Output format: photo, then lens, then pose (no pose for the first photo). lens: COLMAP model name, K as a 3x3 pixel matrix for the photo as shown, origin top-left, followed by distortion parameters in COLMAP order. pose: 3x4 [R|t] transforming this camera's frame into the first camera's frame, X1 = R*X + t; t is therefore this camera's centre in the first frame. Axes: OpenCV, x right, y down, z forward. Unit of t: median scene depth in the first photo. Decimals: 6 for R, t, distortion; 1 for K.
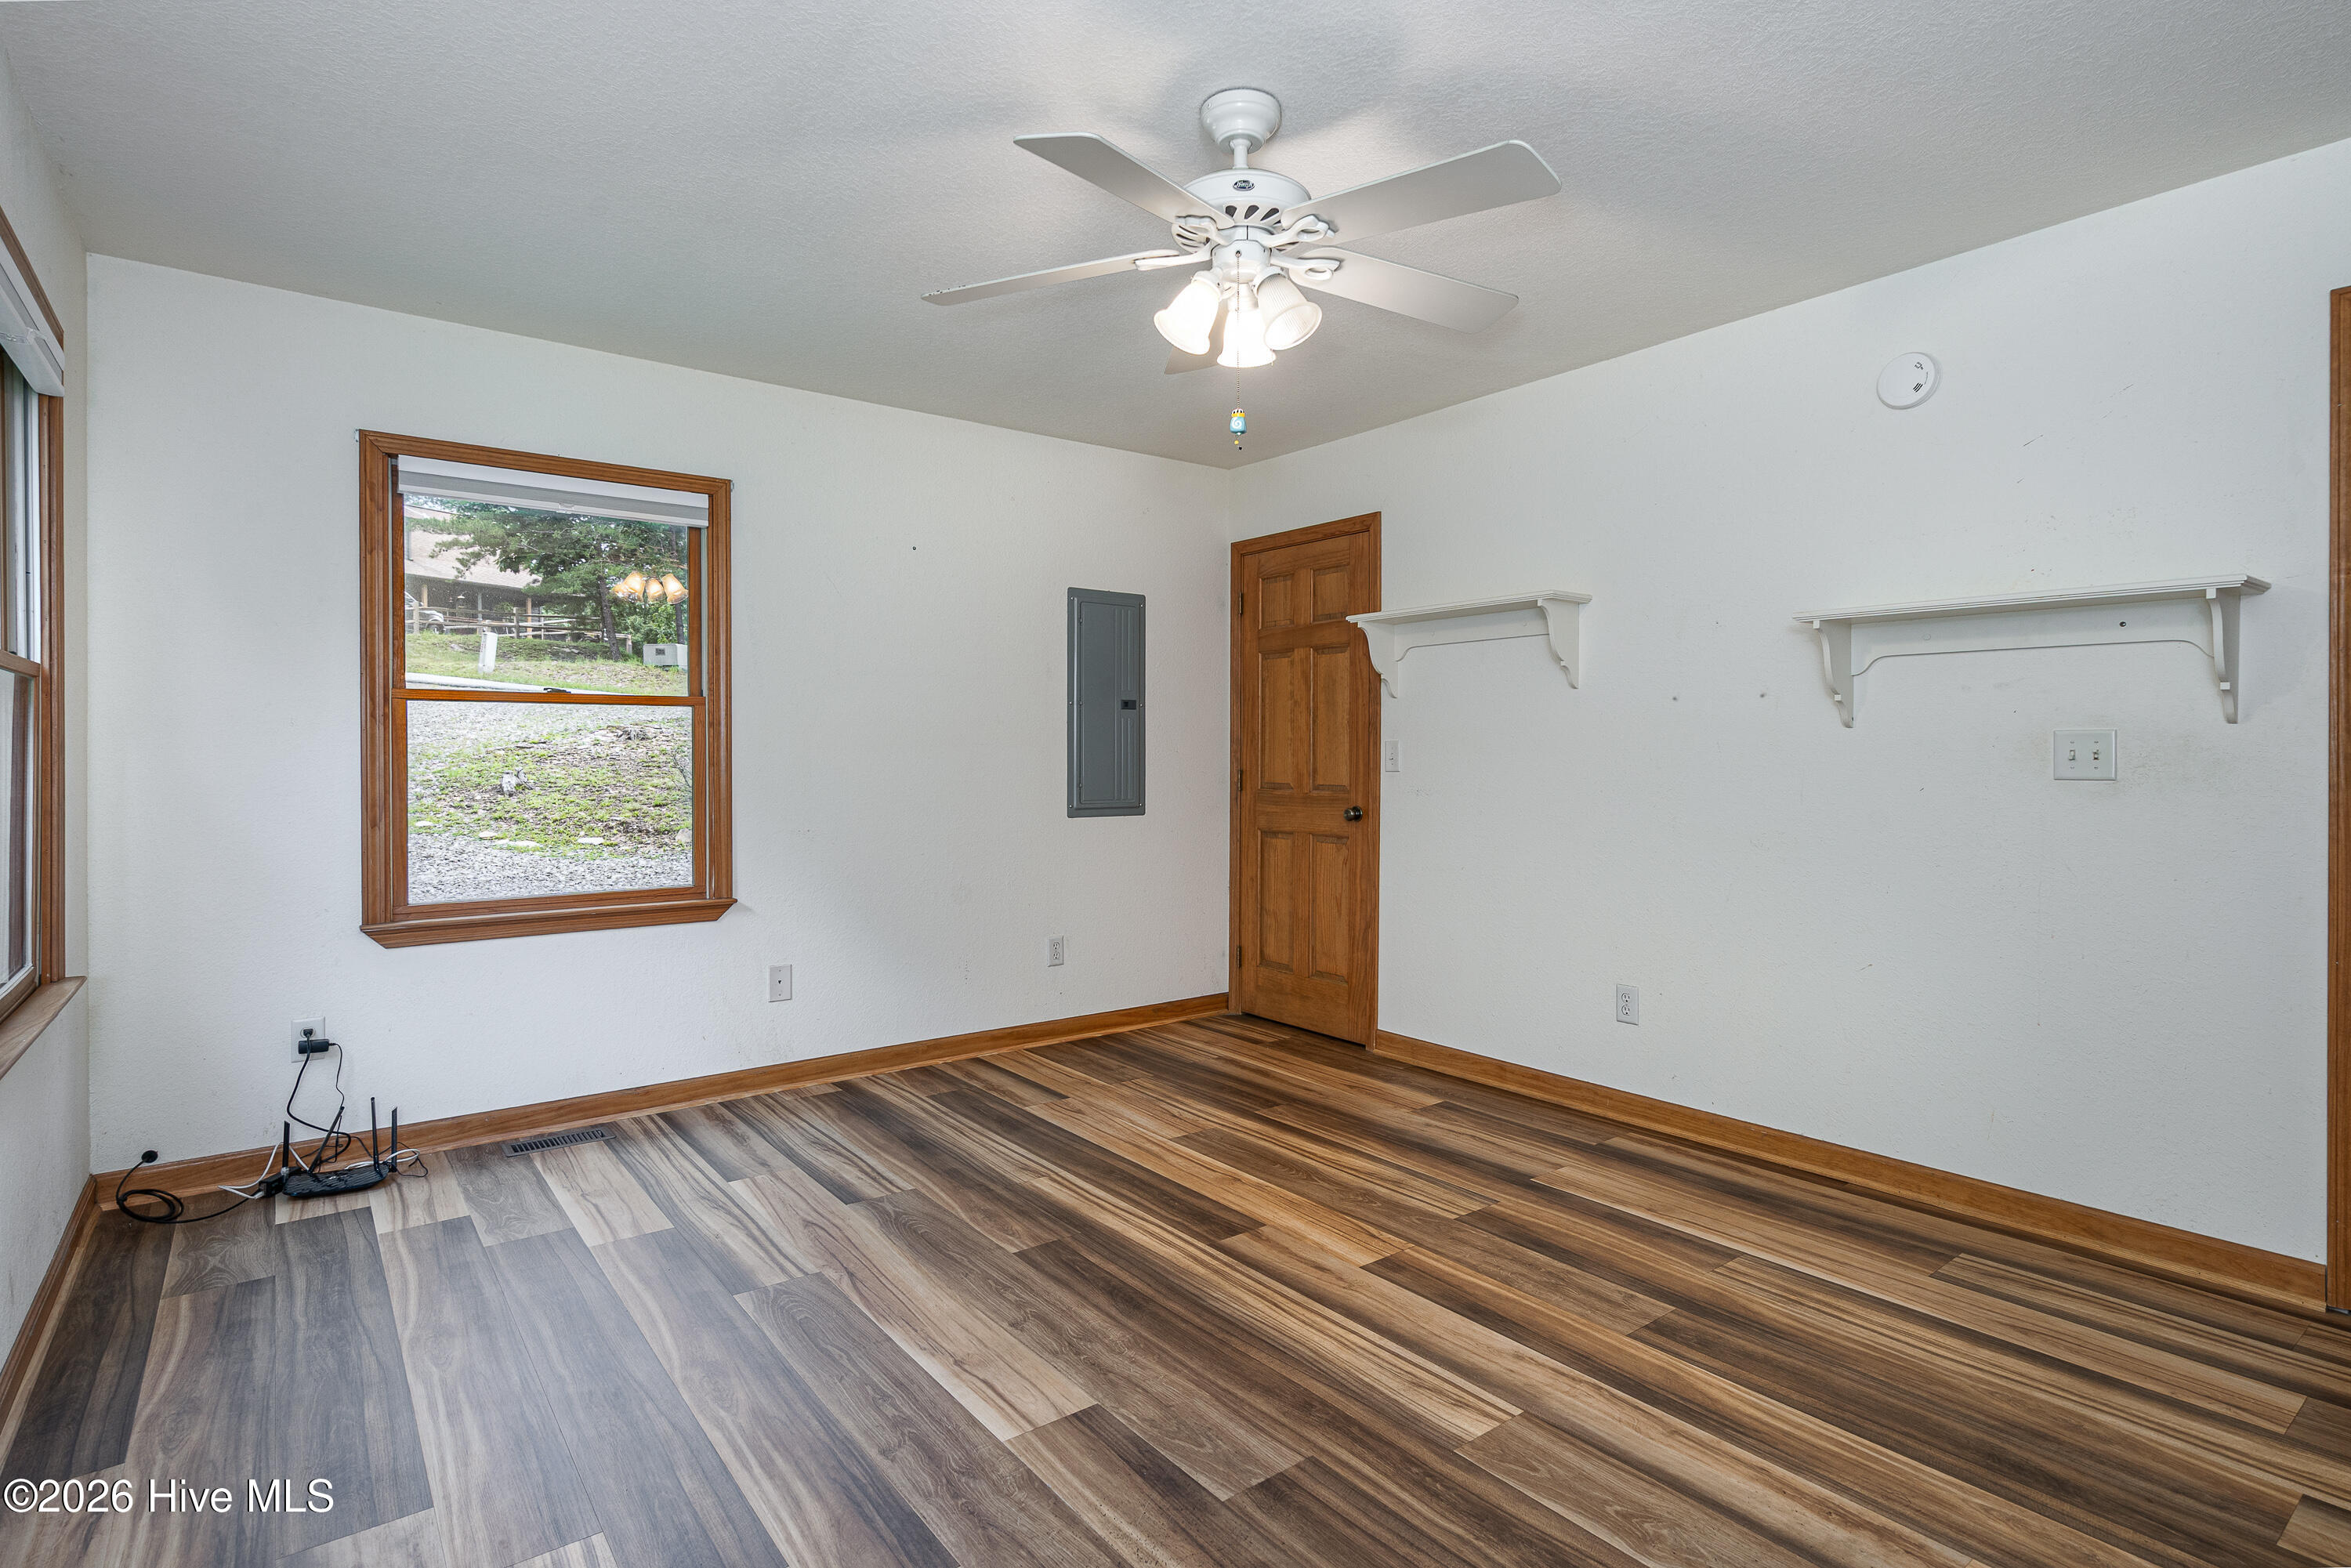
lens RADIAL K [[1165.7, 0, 1166.4], [0, 1165.7, 773.9], [0, 0, 1]] dist [0.009429, -0.000780]
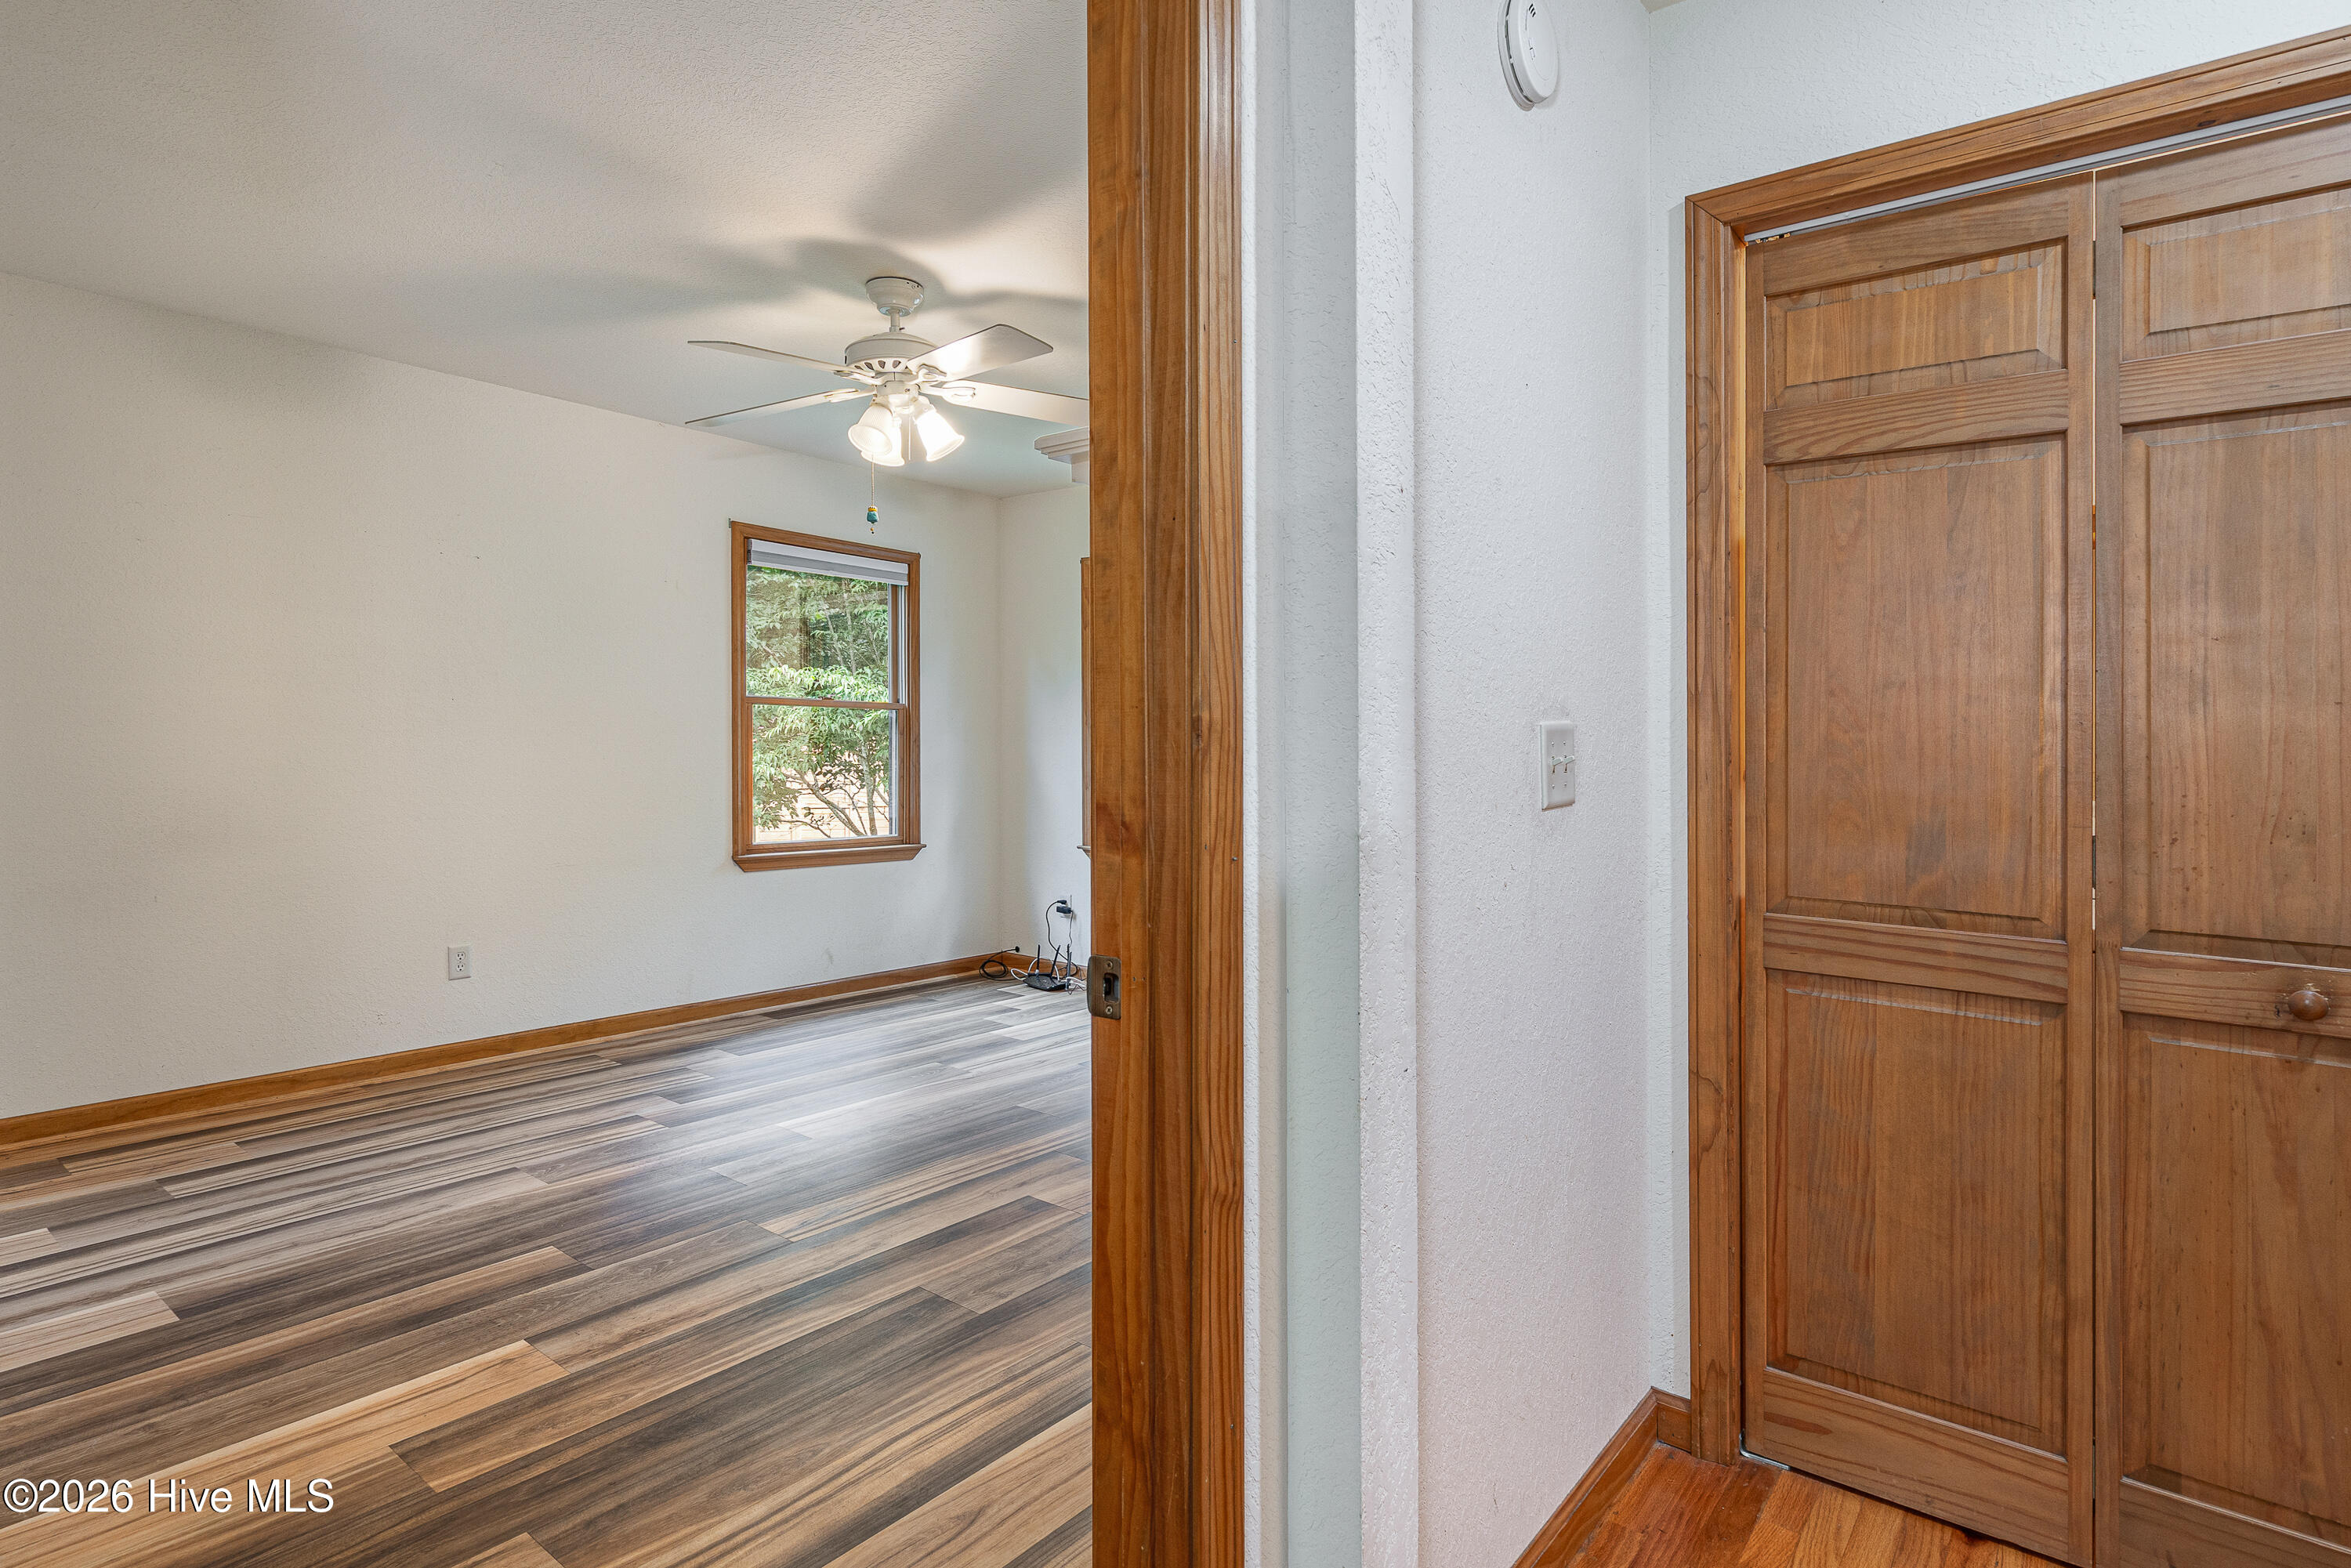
lens RADIAL K [[1165.7, 0, 1172.6], [0, 1165.7, 763.1], [0, 0, 1]] dist [0.009429, -0.000780]
pose [[0.254263, 0.013120, -0.967046, 1.559631], [-0.028528, 0.999575, 0.006060, -0.037299], [0.966714, 0.026047, 0.254529, 0.951995]]
